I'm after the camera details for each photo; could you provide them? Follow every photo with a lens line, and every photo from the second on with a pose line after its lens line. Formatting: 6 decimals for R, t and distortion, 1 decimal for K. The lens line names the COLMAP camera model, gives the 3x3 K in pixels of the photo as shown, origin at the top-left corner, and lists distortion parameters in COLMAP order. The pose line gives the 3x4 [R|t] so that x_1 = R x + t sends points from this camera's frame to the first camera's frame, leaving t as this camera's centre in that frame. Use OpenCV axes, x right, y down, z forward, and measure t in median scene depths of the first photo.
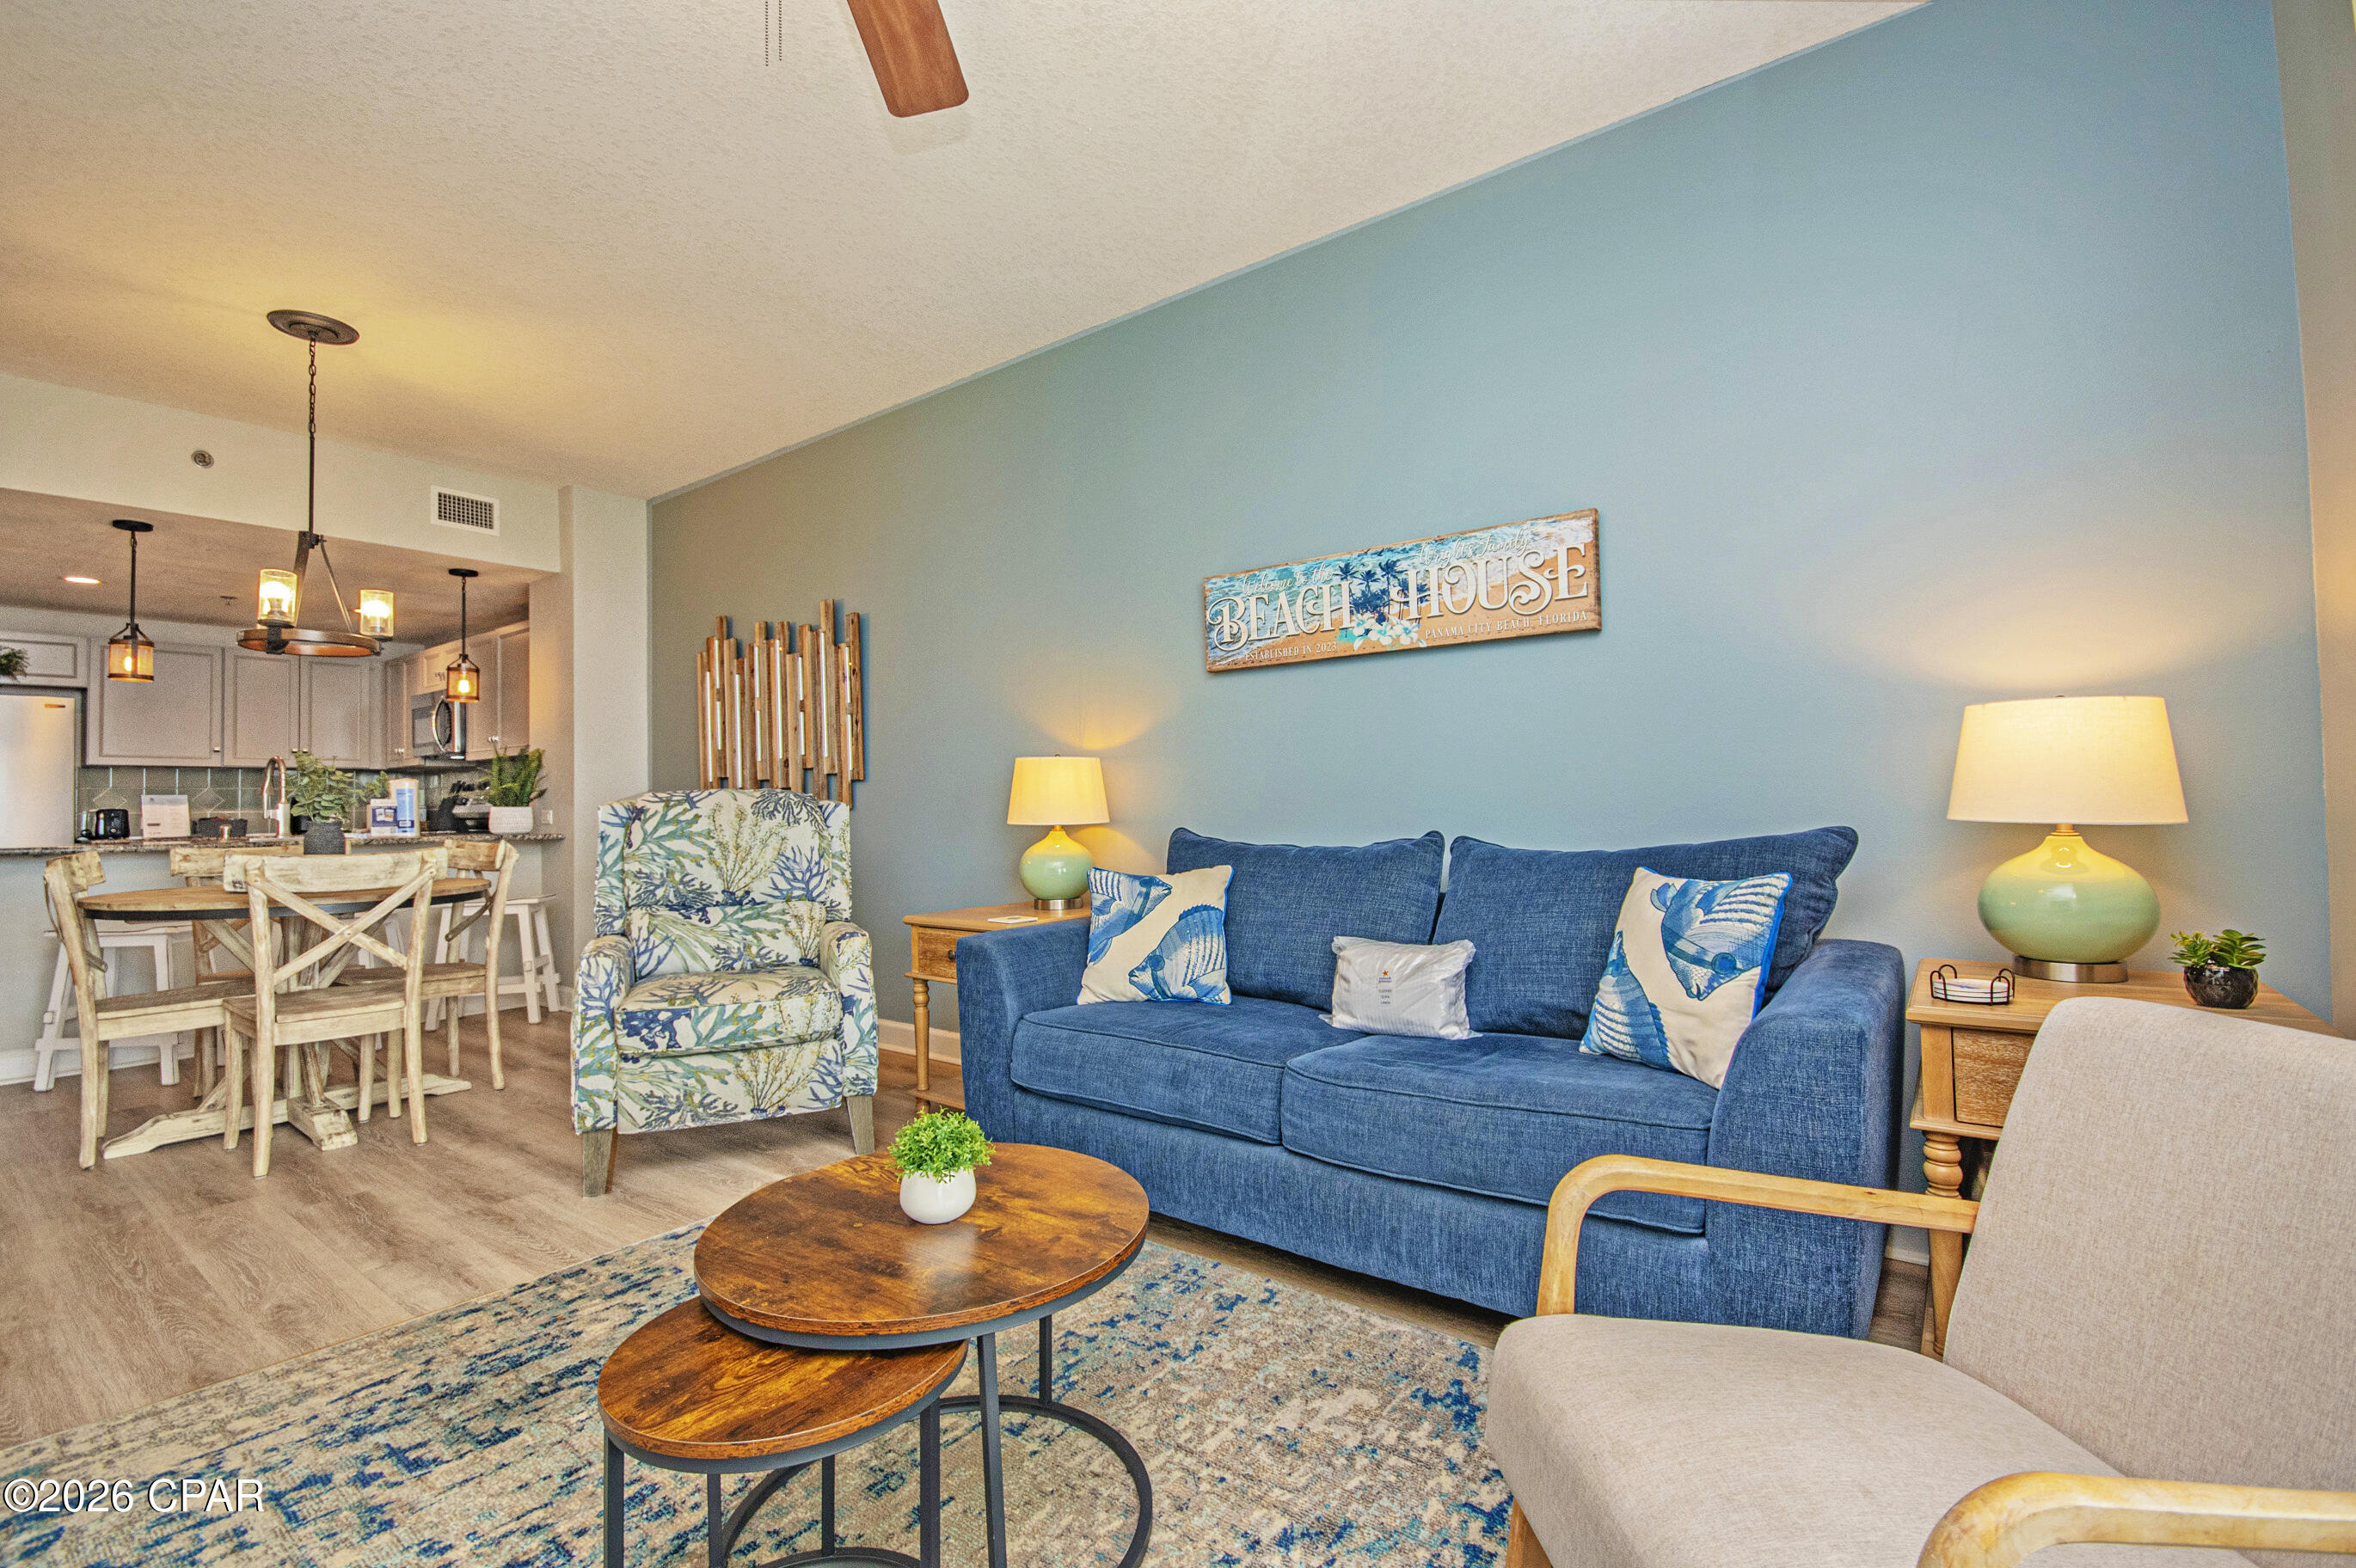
lens RADIAL K [[1016.3, 0, 1180.4], [0, 1016.3, 780.4], [0, 0, 1]] dist [0.009951, -0.014964]
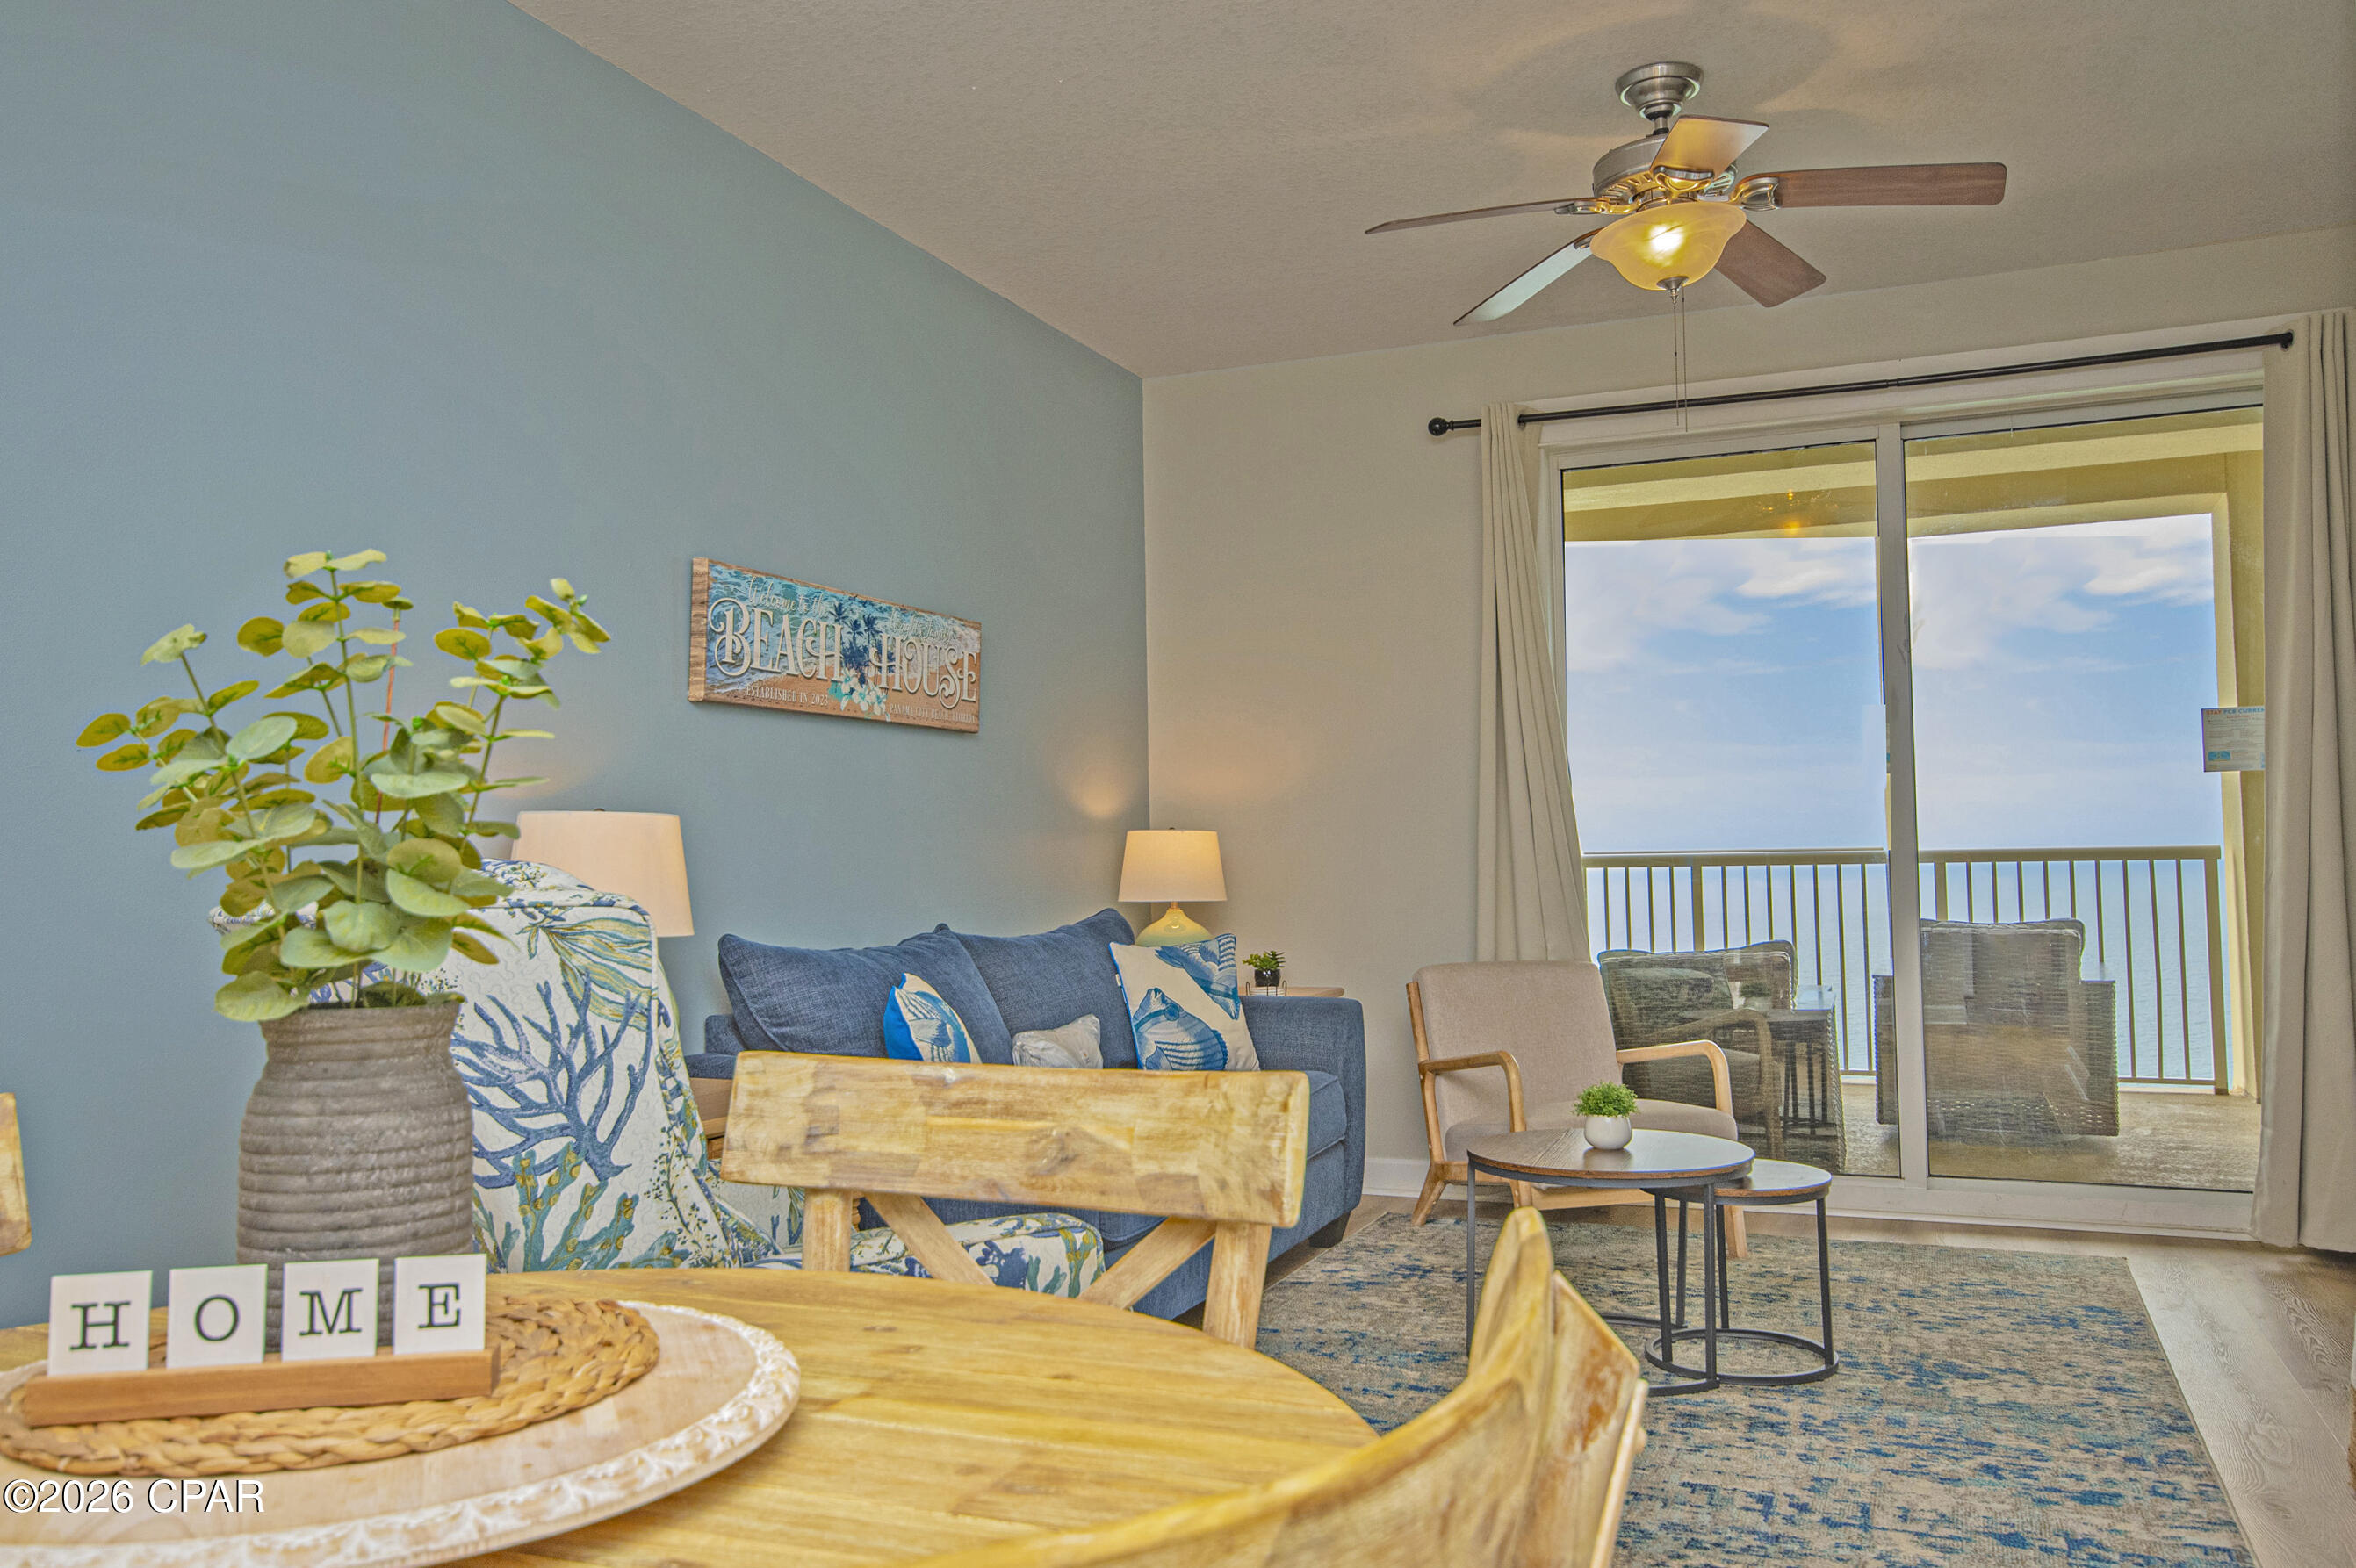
lens RADIAL K [[1801.7, 0, 1184.7], [0, 1801.7, 781.6], [0, 0, 1]] dist [0.002060, 0.013104]
pose [[-0.239349, 0.062583, 0.968915, -1.354567], [-0.002962, 0.997869, -0.065185, 0.025023], [-0.970929, -0.018472, -0.238654, 1.116494]]
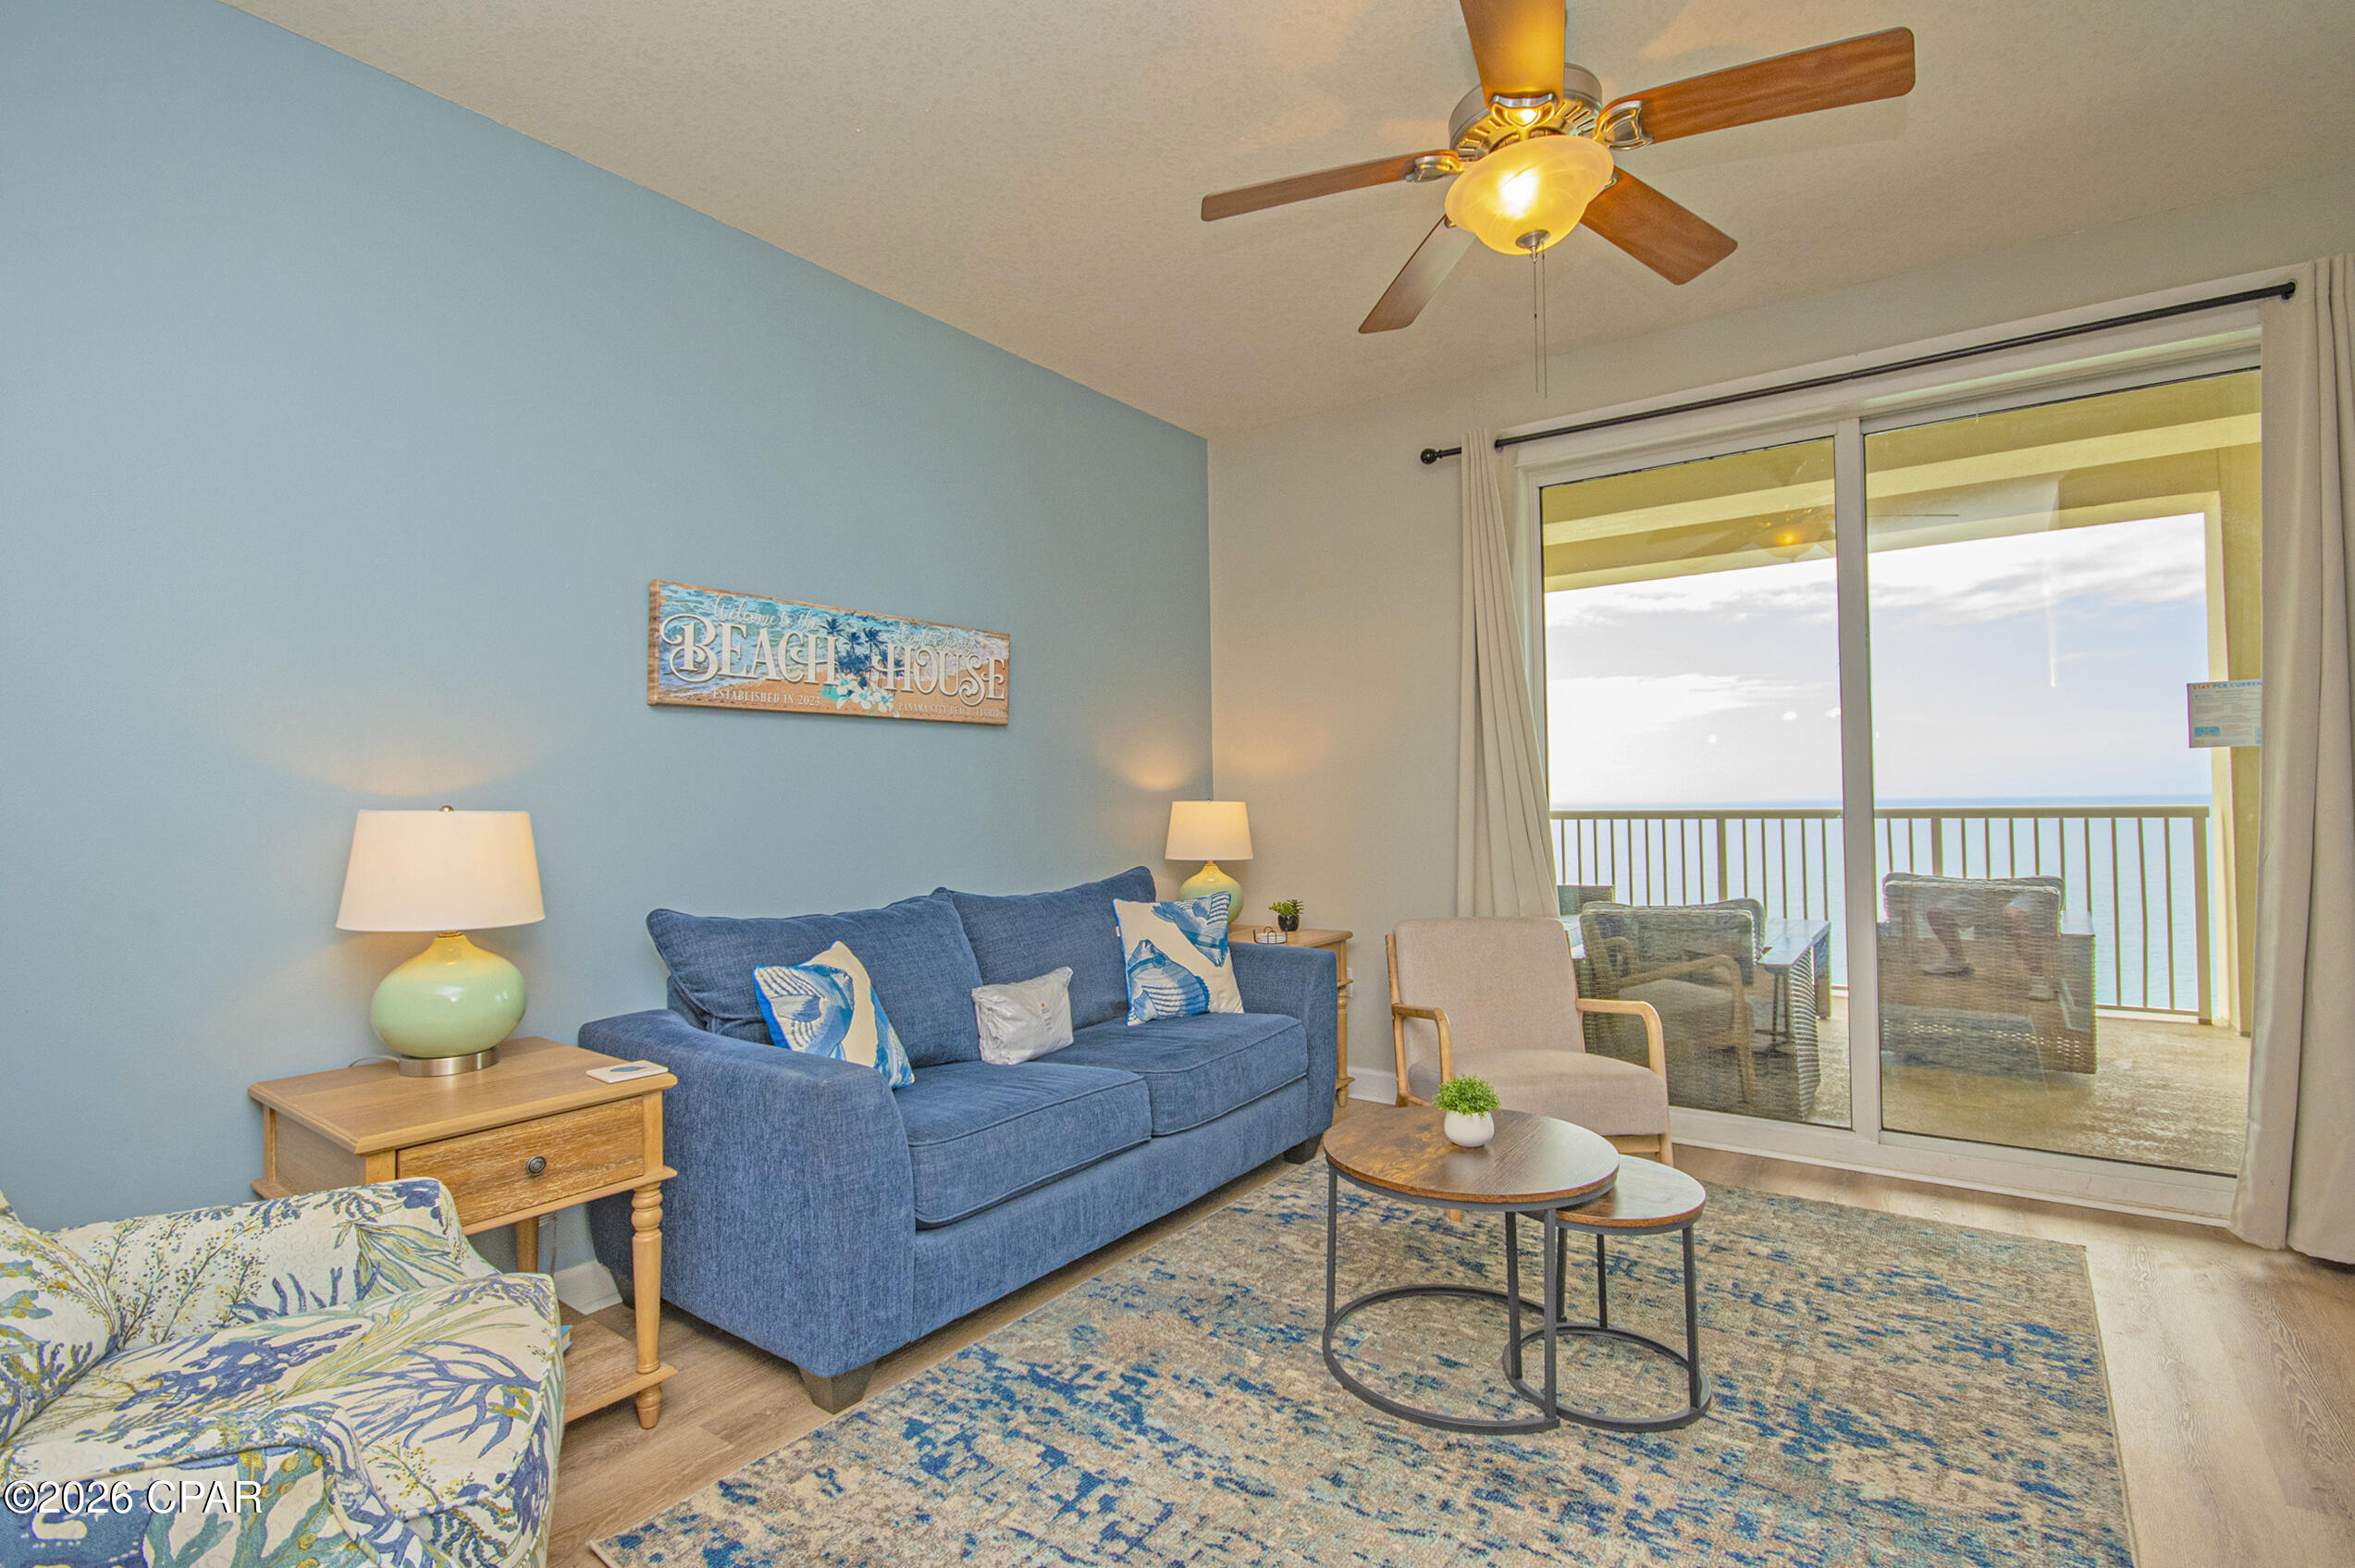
lens RADIAL K [[1103.5, 0, 1198.6], [0, 1103.5, 780.1], [0, 0, 1]] dist [0.013944, -0.016132]
pose [[-0.019653, 0.034157, 0.999223, -0.923497], [-0.007950, 0.999379, -0.034319, -0.027469], [-0.999775, -0.008619, -0.019370, 0.698399]]
